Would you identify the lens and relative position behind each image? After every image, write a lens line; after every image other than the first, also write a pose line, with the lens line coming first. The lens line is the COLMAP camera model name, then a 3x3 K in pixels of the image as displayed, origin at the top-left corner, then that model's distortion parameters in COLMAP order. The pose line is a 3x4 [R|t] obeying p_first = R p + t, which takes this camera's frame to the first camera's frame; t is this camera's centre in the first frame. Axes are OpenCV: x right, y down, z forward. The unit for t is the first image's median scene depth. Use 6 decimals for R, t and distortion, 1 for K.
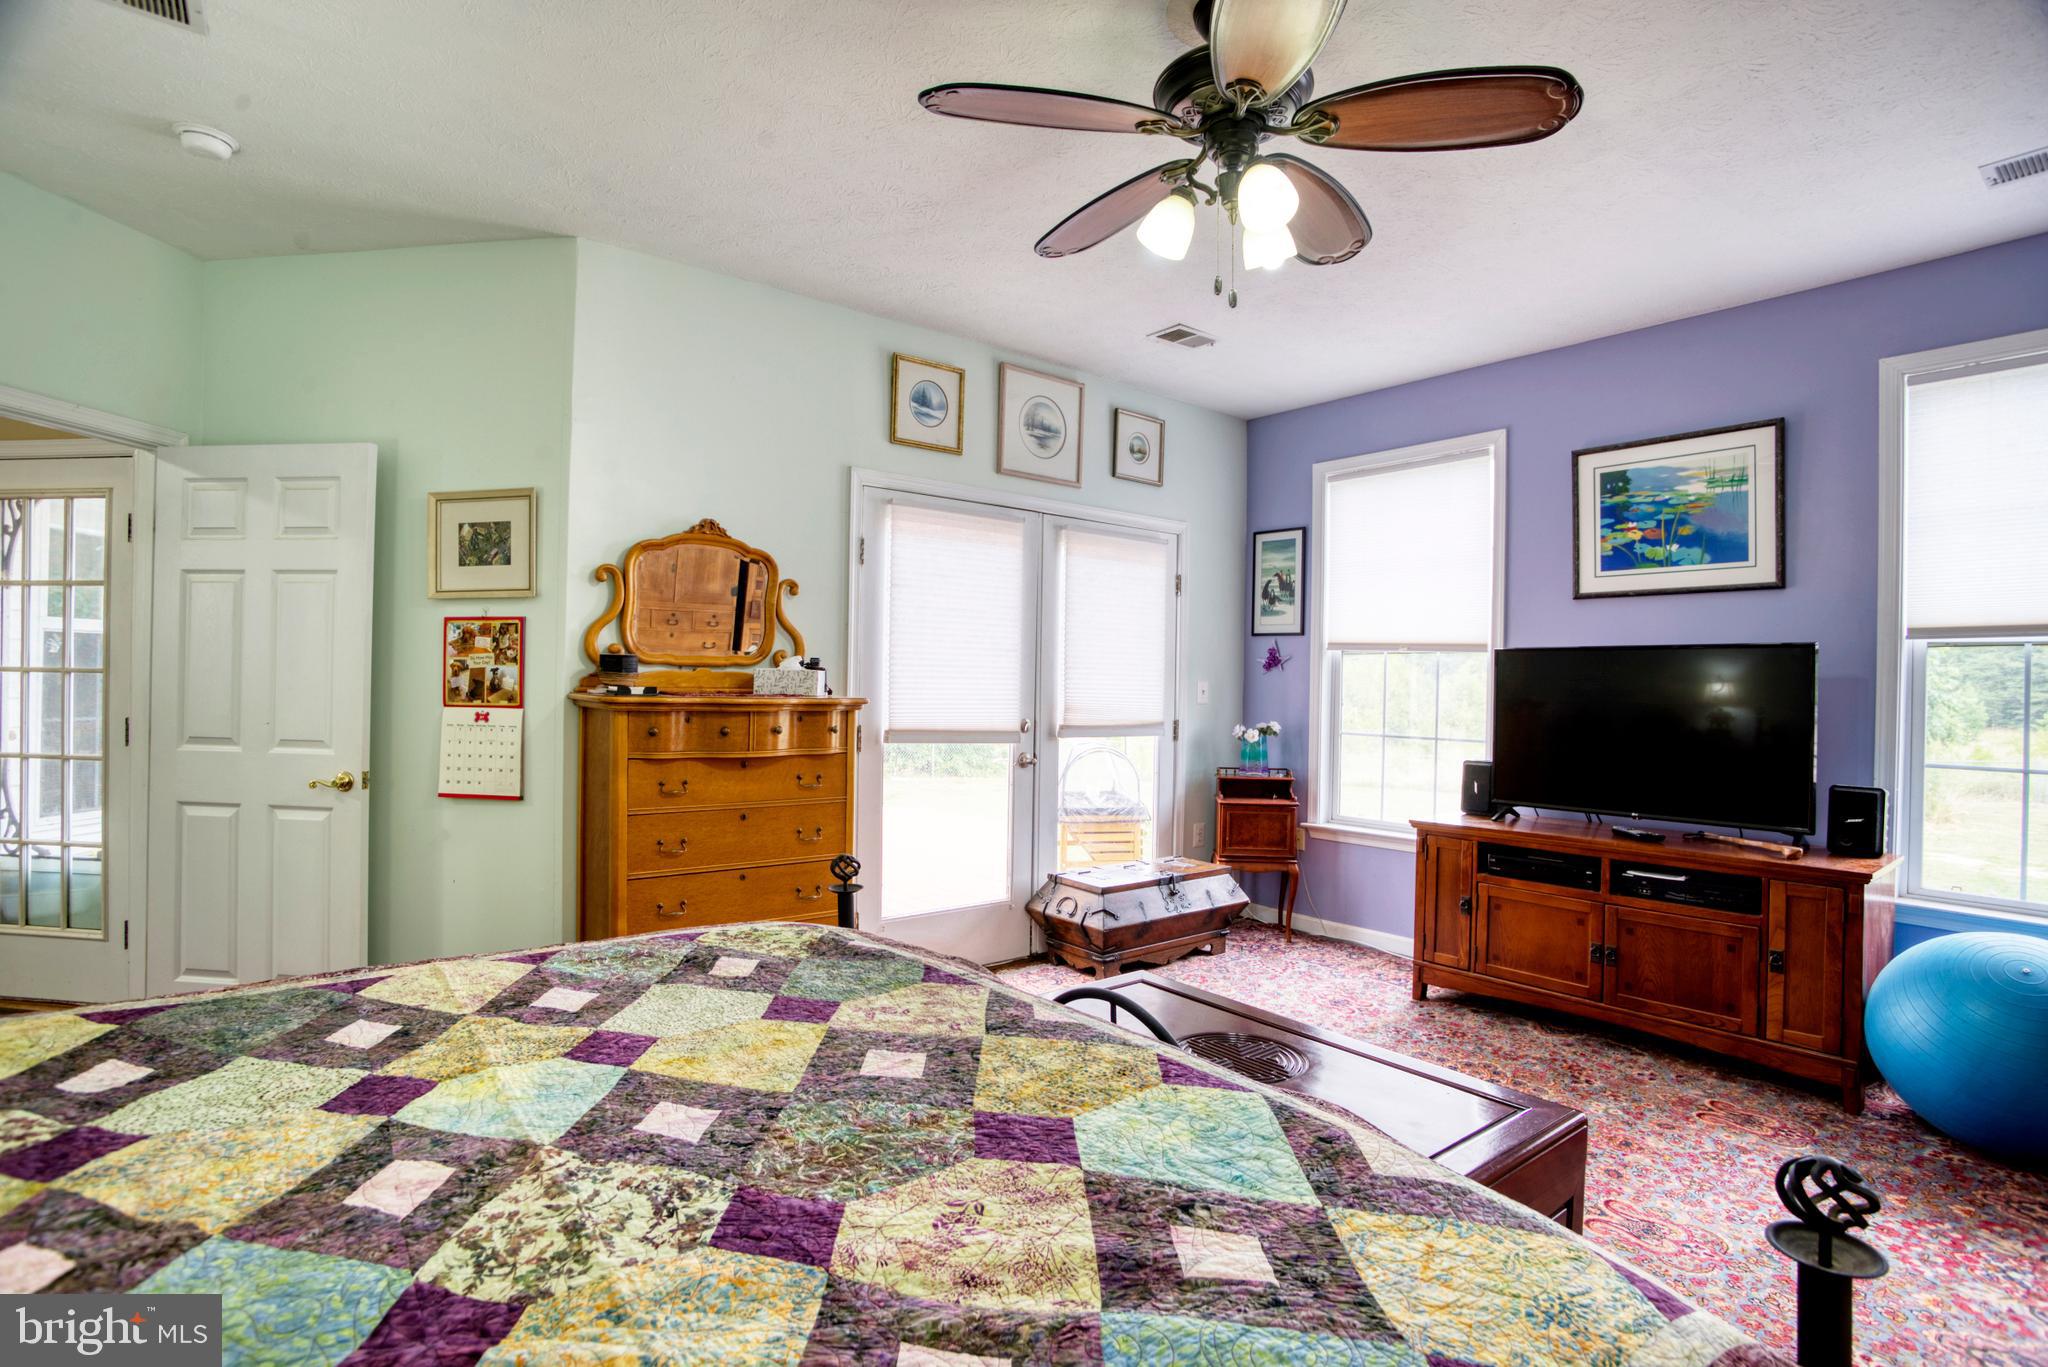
lens RADIAL K [[998.0, 0, 1011.7], [0, 998.0, 675.9], [0, 0, 1]] dist [-0.075510, 0.030982]
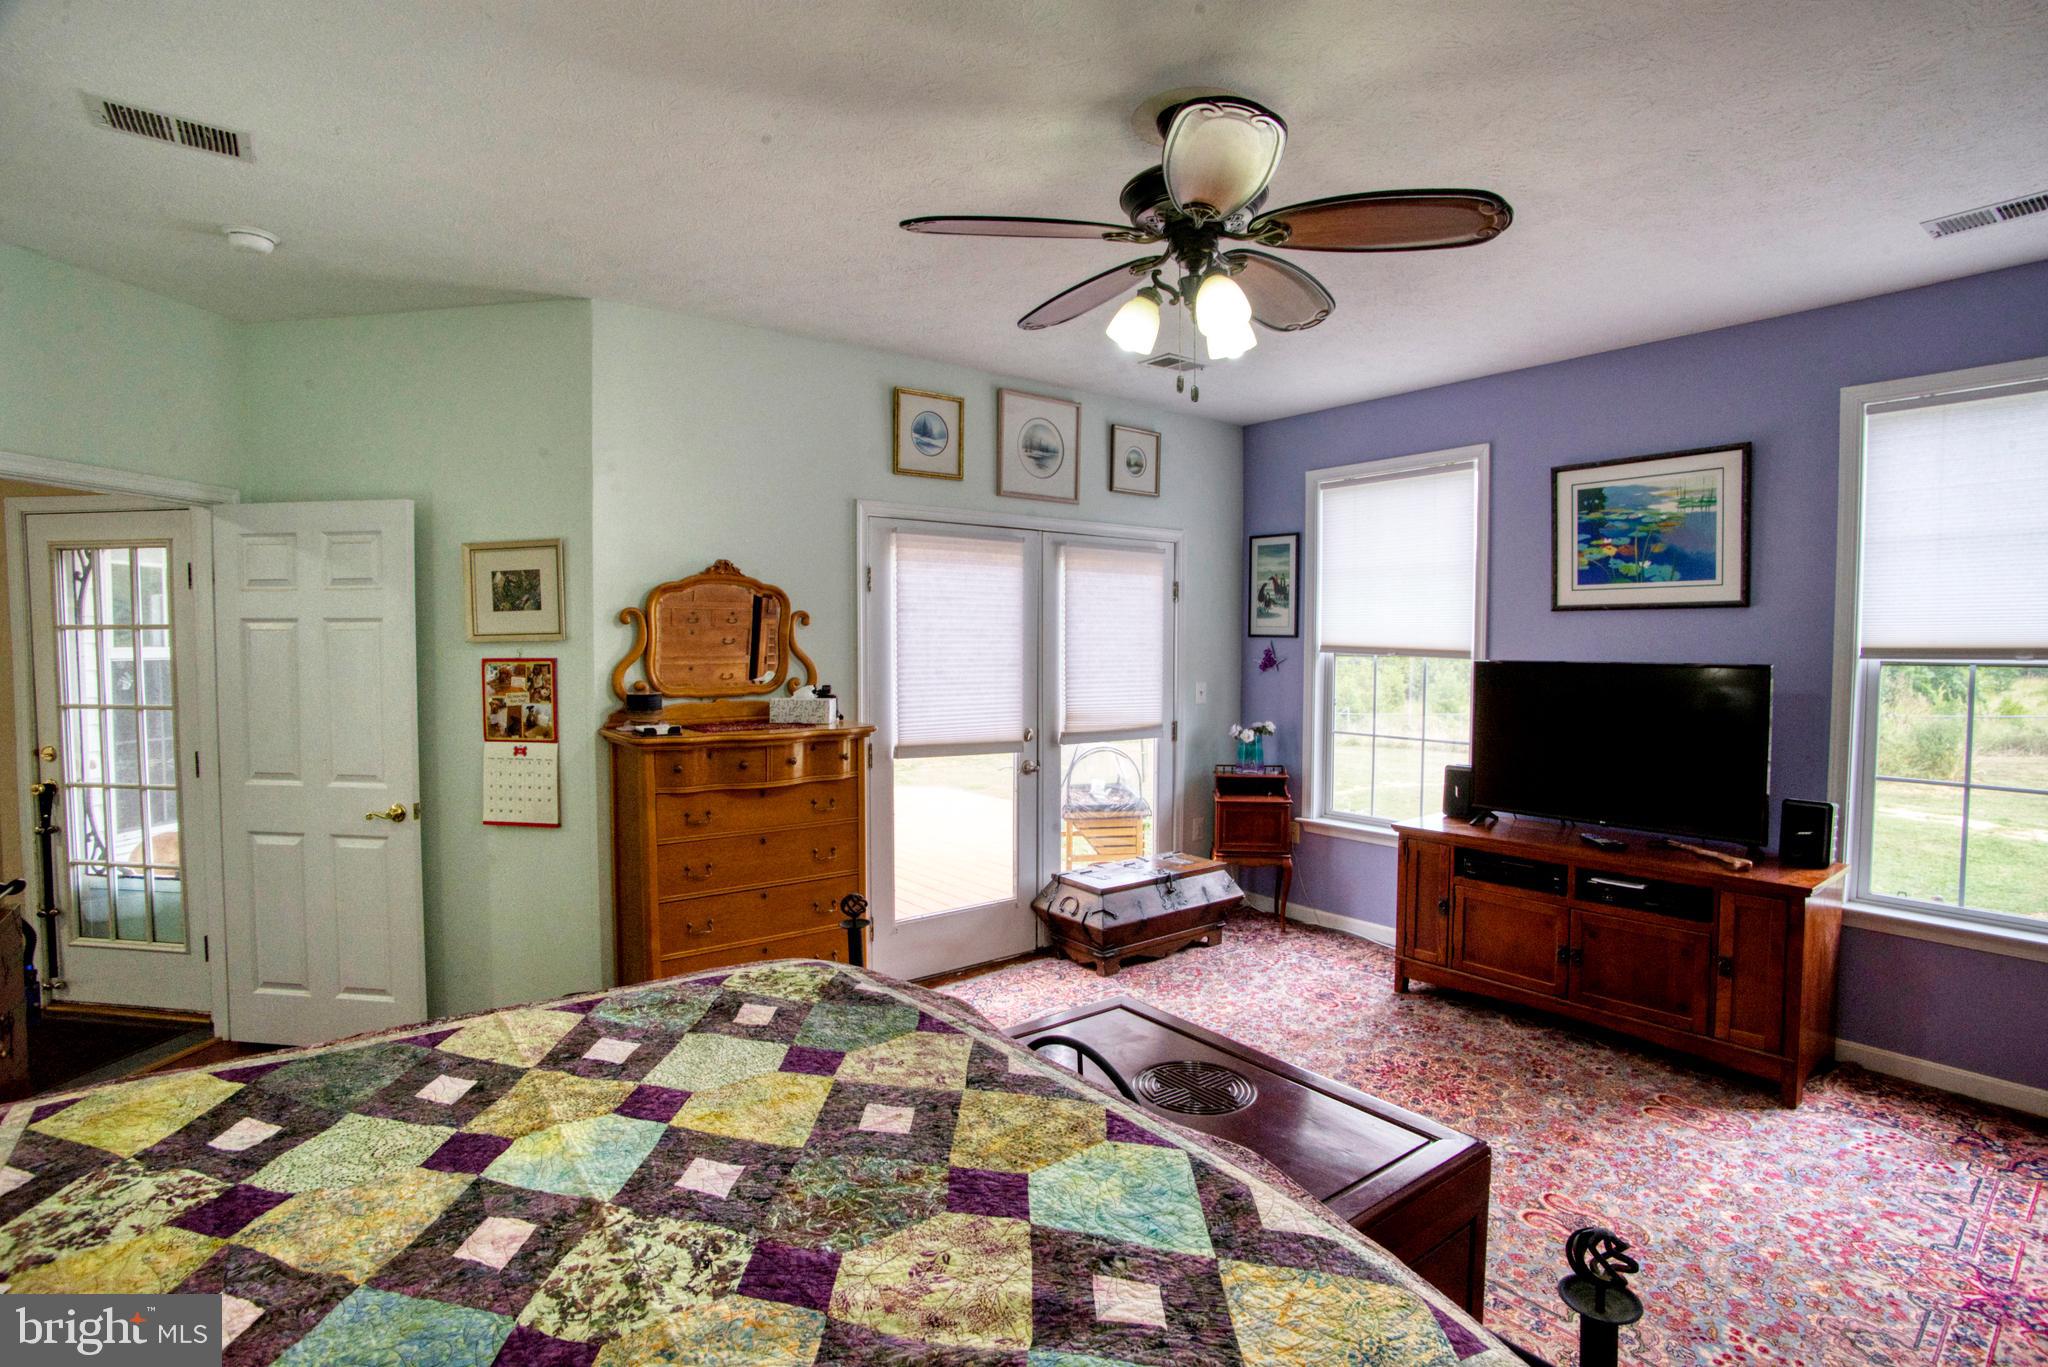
lens RADIAL K [[1002.4, 0, 1012.2], [0, 1002.4, 671.5], [0, 0, 1]] dist [-0.080304, 0.034792]
pose [[0.999651, -0.015062, -0.021710, 0.042298], [0.015964, 0.998991, 0.041973, -0.125357], [0.021056, -0.042305, 0.998883, -0.110514]]
